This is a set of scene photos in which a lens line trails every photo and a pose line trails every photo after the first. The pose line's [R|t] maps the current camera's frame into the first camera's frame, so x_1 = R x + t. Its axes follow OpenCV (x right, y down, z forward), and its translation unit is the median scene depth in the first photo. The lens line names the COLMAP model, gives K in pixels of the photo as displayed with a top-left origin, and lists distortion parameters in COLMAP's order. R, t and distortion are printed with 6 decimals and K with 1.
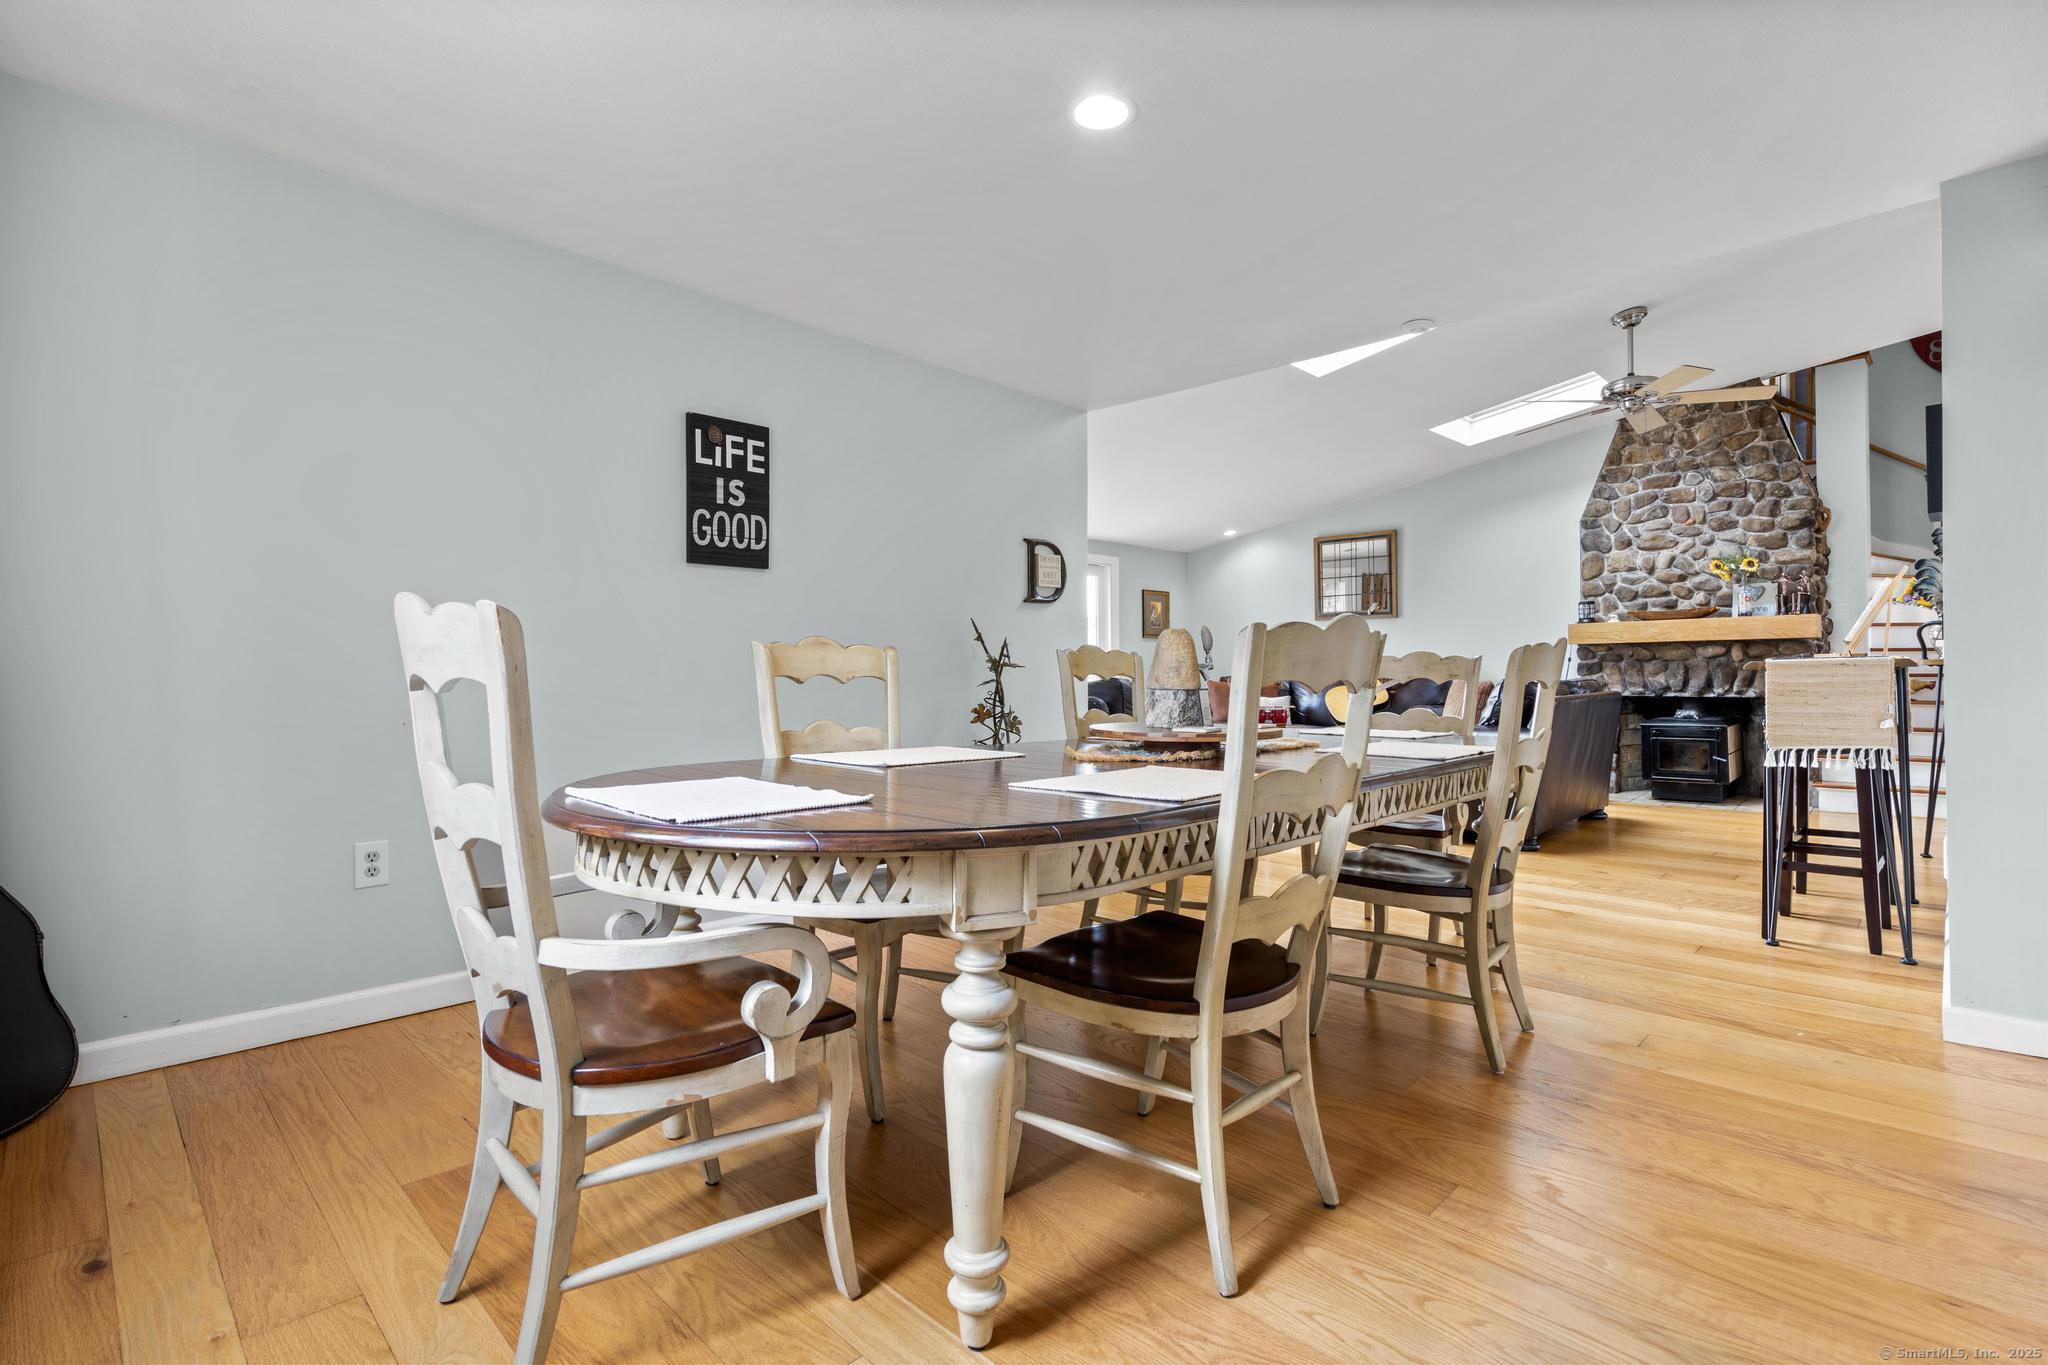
lens RADIAL K [[964.0, 0, 1025.6], [0, 964.0, 671.9], [0, 0, 1]] dist [0.001244, -0.001161]
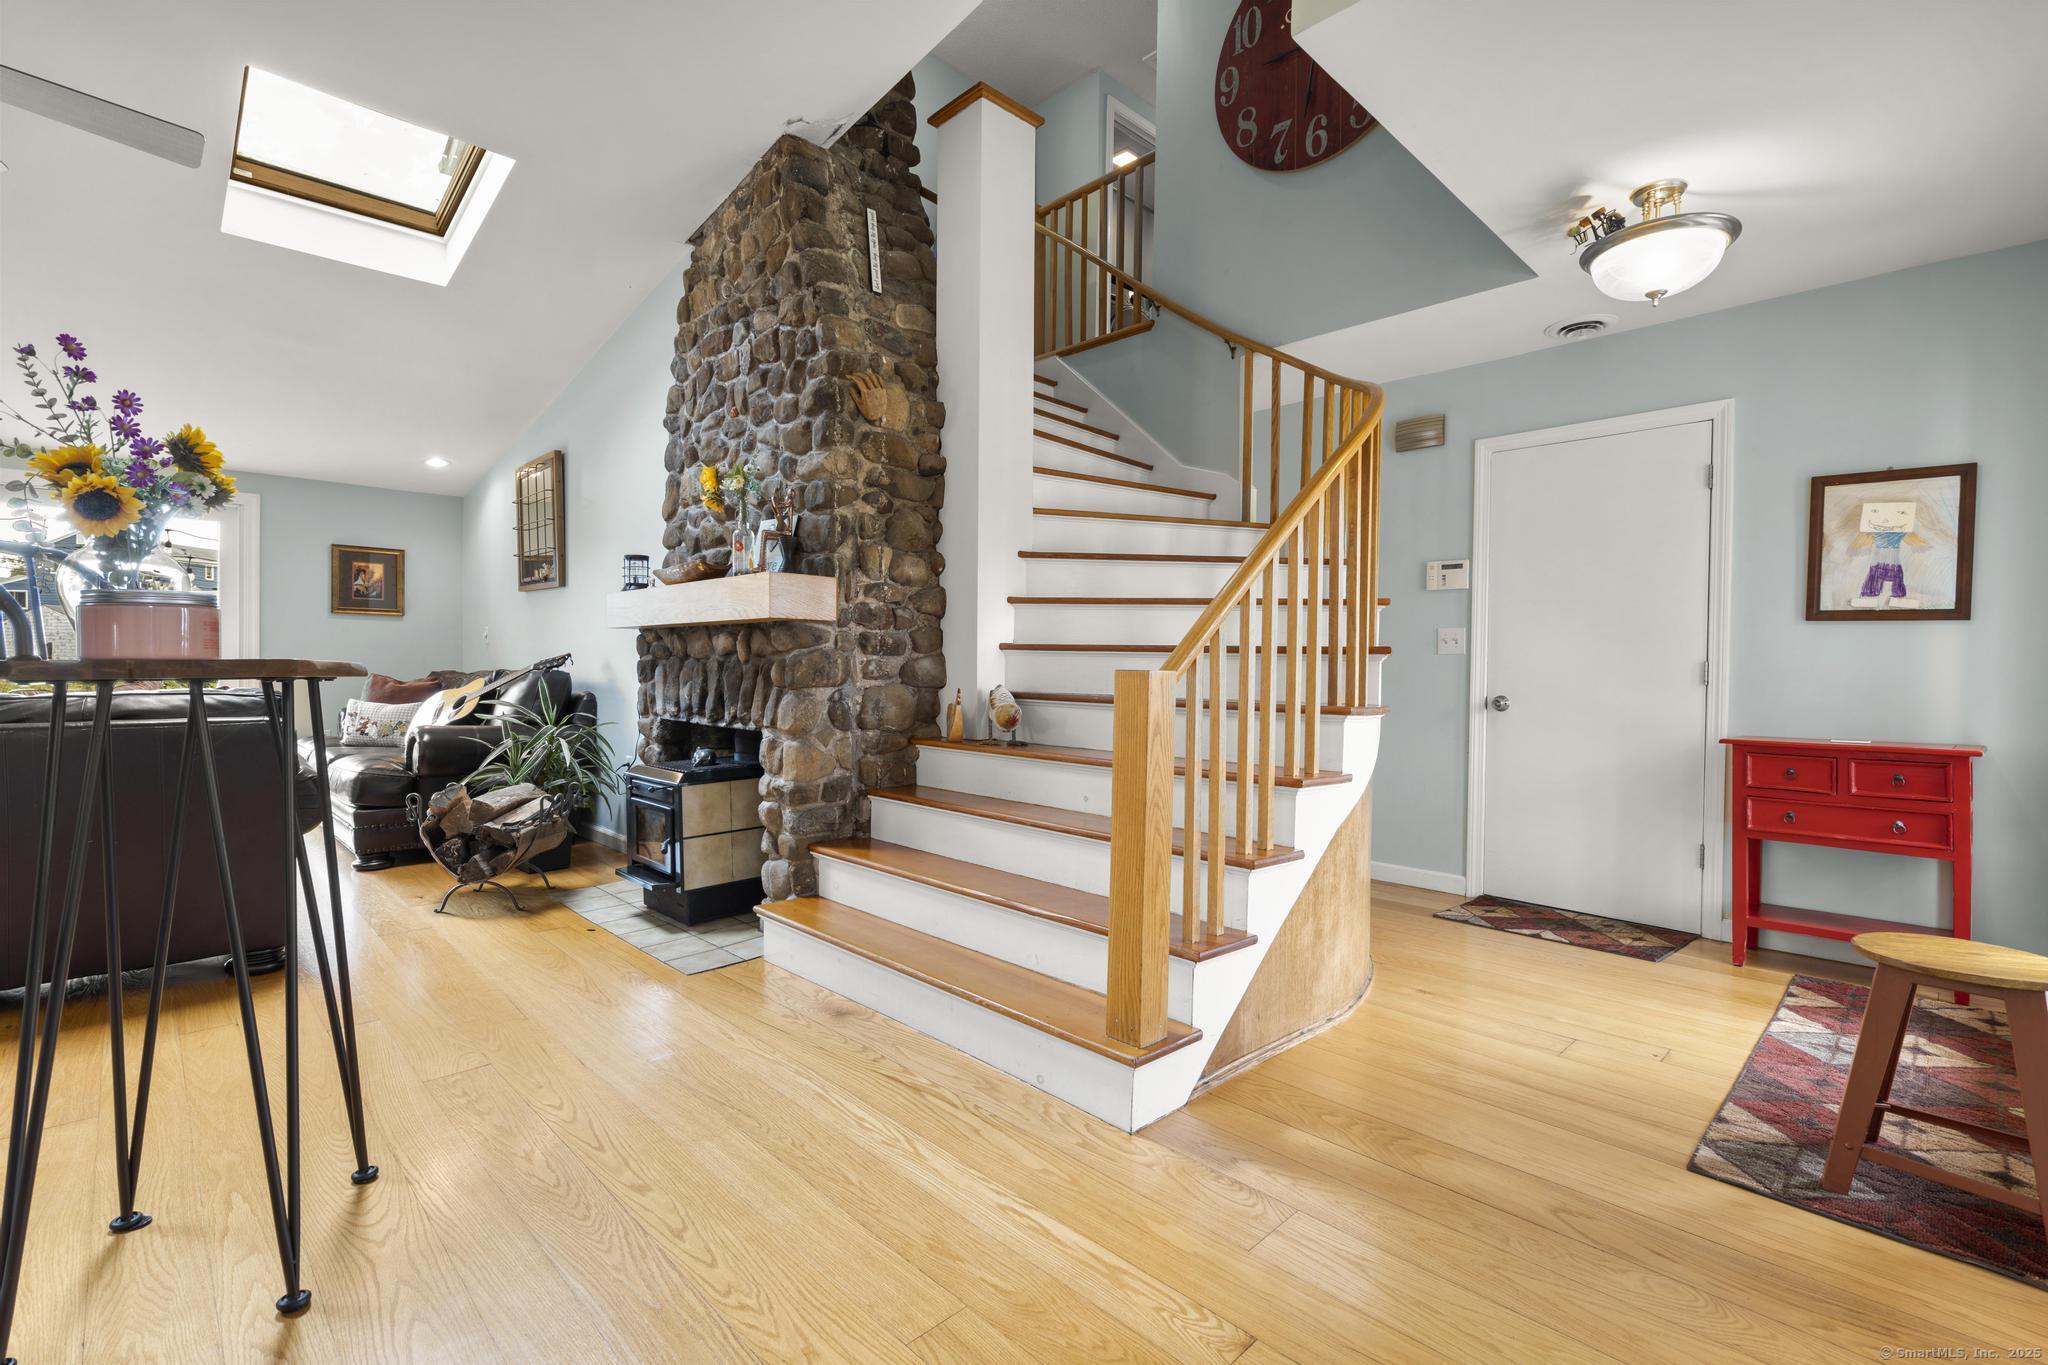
lens RADIAL K [[926.3, 0, 1023.2], [0, 926.3, 681.2], [0, 0, 1]] dist [-0.003055, 0.000784]
pose [[0.999892, 0.011254, -0.009432, 0.908360], [-0.011082, 0.999775, 0.018086, -0.007756], [0.009633, -0.017980, 0.999792, 0.467647]]
